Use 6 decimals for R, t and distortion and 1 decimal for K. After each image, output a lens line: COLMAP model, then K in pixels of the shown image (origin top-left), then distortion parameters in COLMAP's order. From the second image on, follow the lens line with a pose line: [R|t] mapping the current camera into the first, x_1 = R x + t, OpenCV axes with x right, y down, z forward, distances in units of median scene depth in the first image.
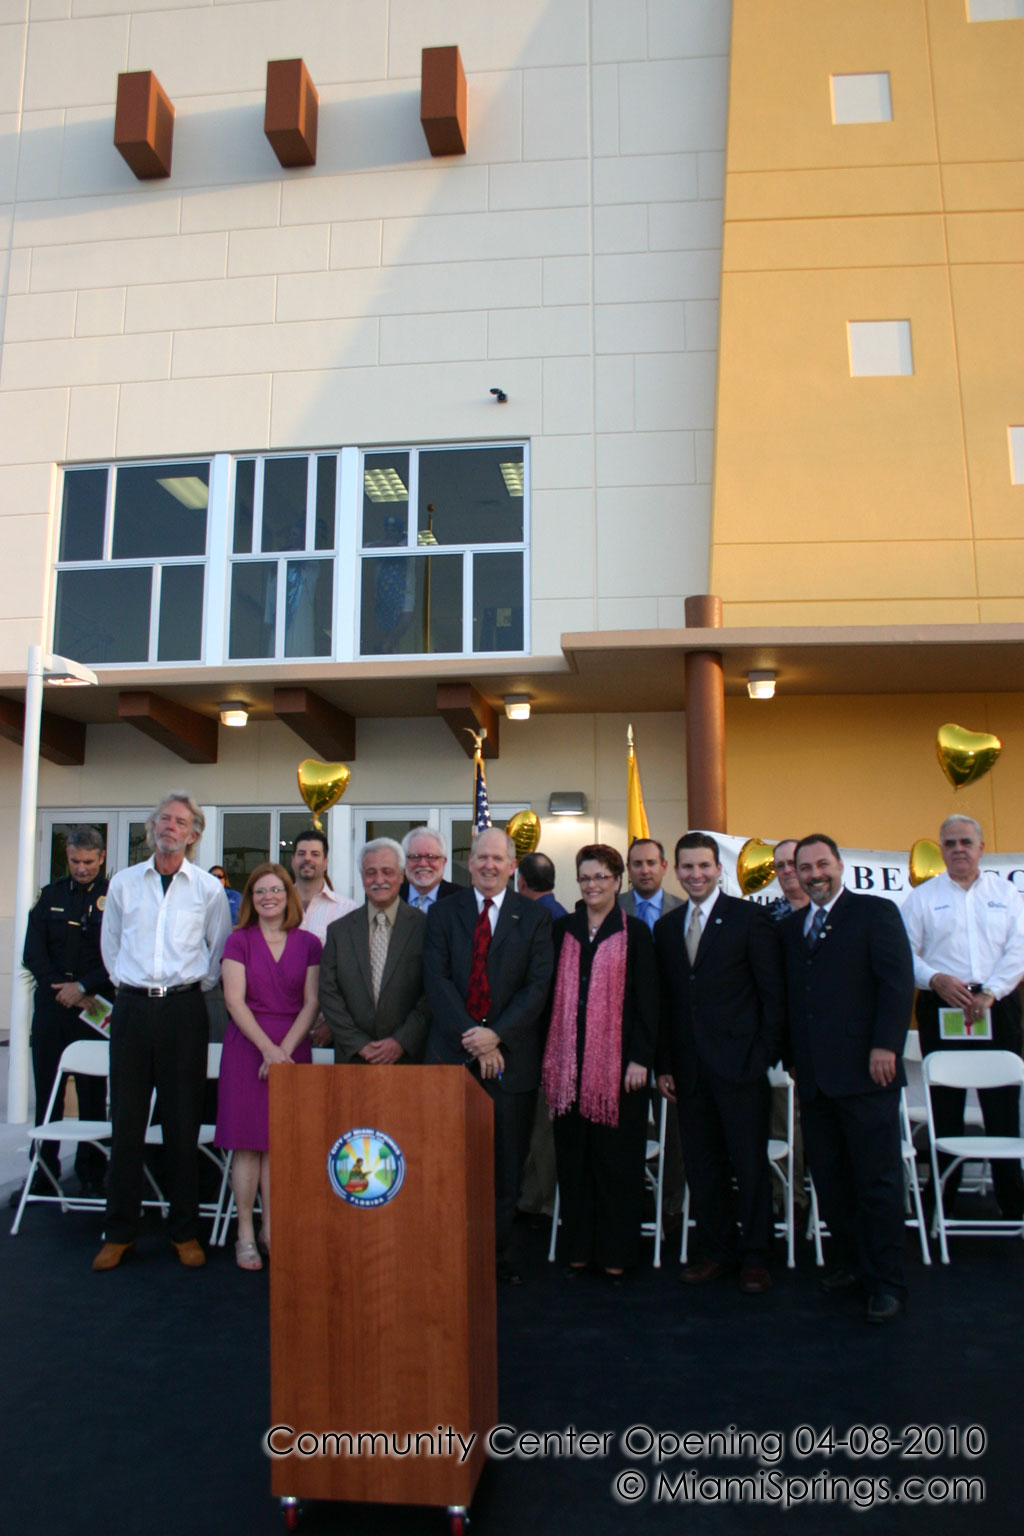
lens RADIAL K [[1234.1, 0, 514.4], [0, 1234.1, 761.1], [0, 0, 1]] dist [-0.149825, 0.114202]
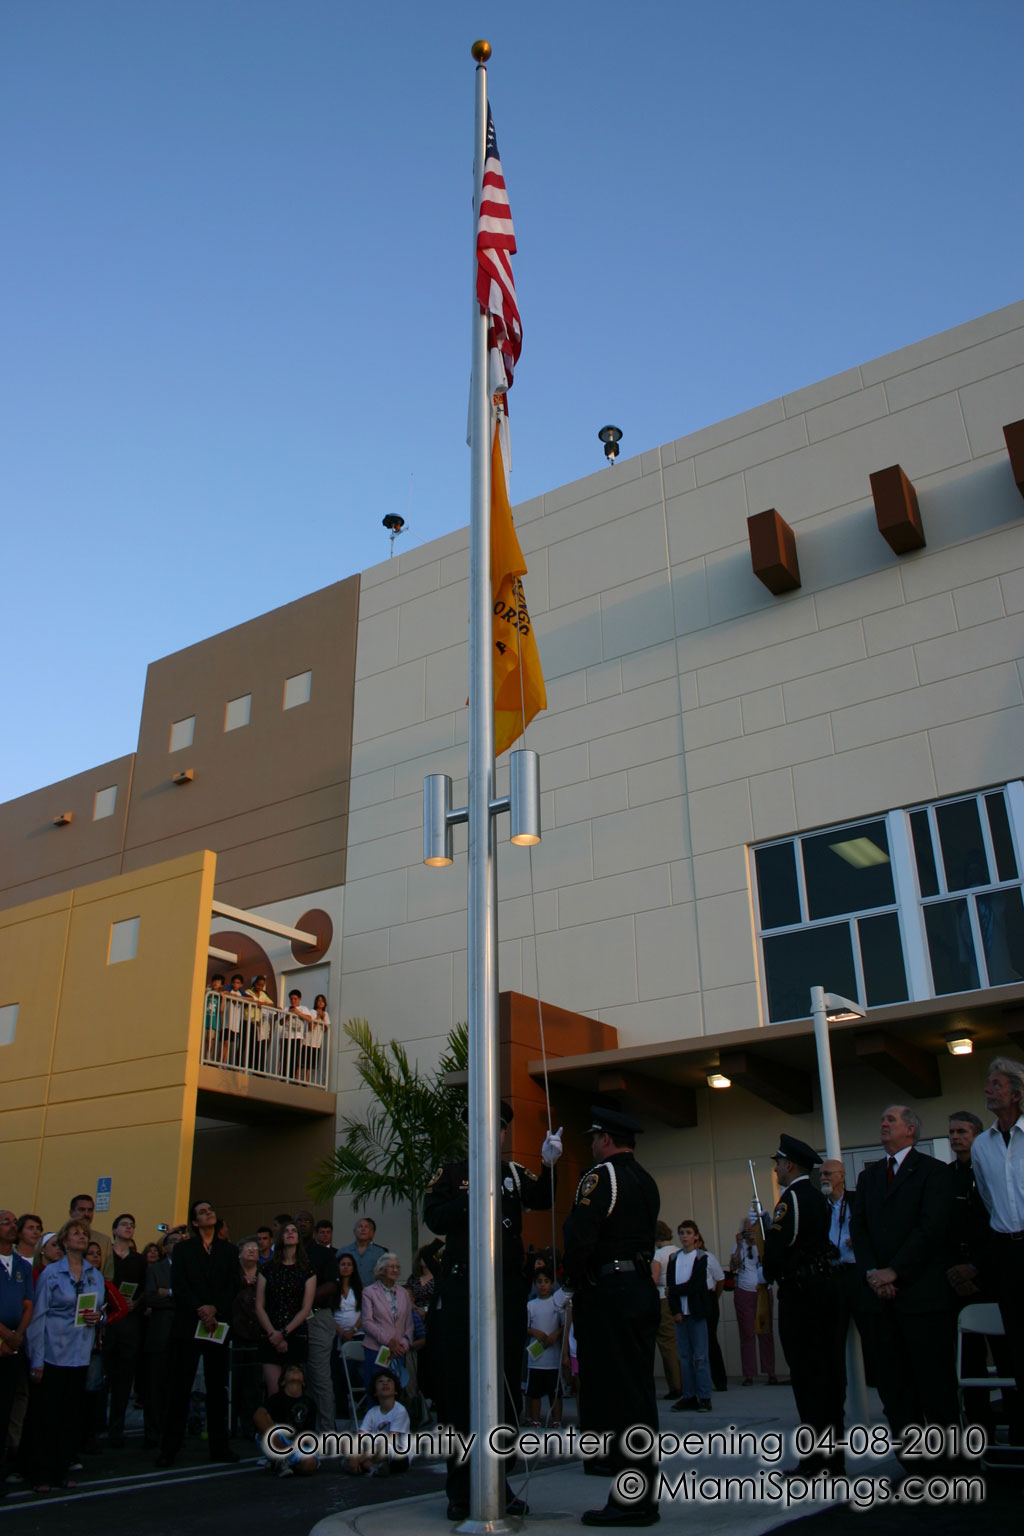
lens RADIAL K [[1247.6, 0, 519.7], [0, 1247.6, 757.2], [0, 0, 1]] dist [-0.145096, 0.098922]
pose [[0.885392, -0.207118, -0.416153, -0.085720], [0.071518, 0.945286, -0.318308, 0.040169], [0.459311, 0.252065, 0.851761, -0.146867]]
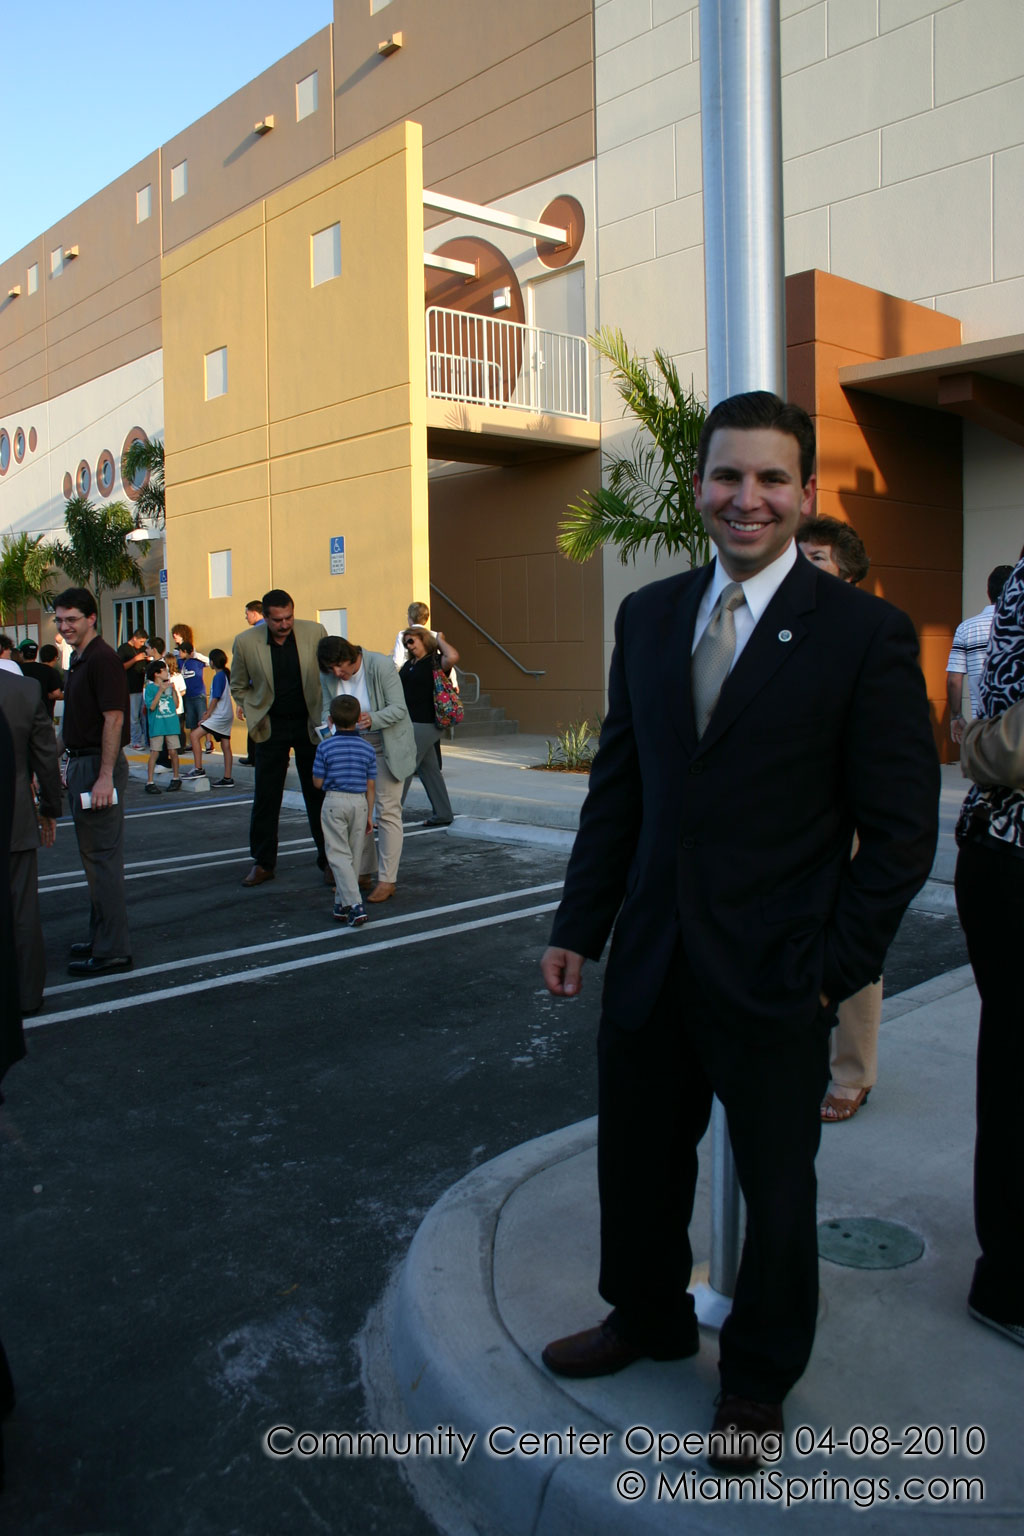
lens RADIAL K [[1234.1, 0, 504.8], [0, 1234.1, 759.9], [0, 0, 1]] dist [-0.149825, 0.114202]
pose [[0.740849, 0.050154, -0.669796, -0.241007], [0.099140, 0.978120, 0.182898, 0.029538], [0.664314, -0.201904, 0.719668, 0.149306]]
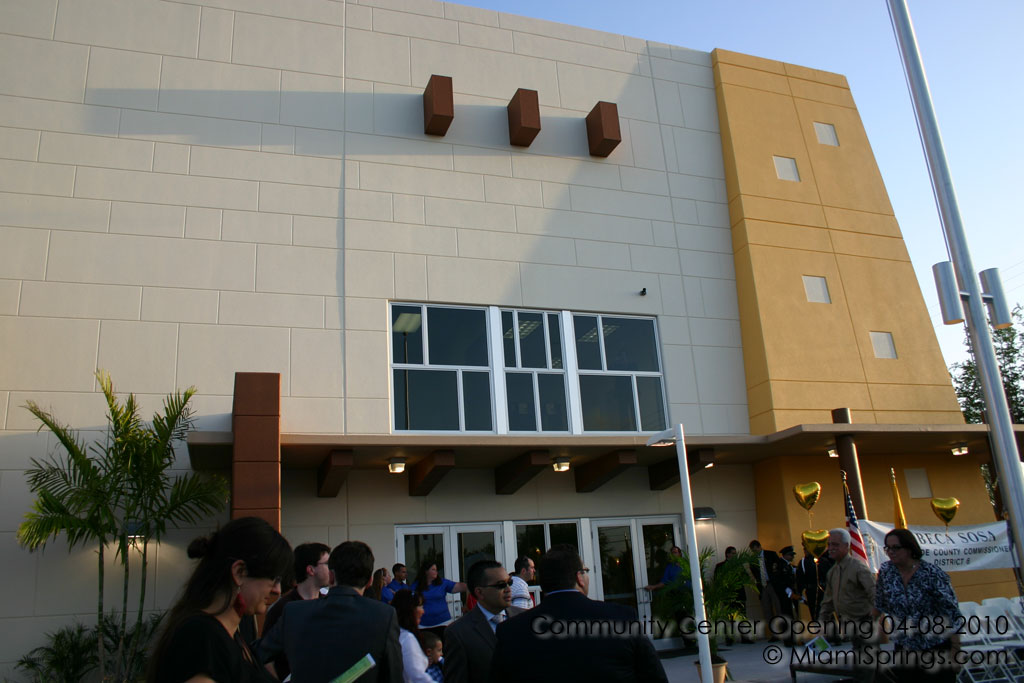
lens RADIAL K [[822.7, 0, 499.3], [0, 822.7, 371.1], [0, 0, 1]] dist [-0.149825, 0.114202]
pose [[0.899299, 0.059849, 0.433220, -0.901155], [0.015227, 0.985706, -0.167785, 0.027660], [-0.437069, 0.157486, 0.885533, 0.024386]]
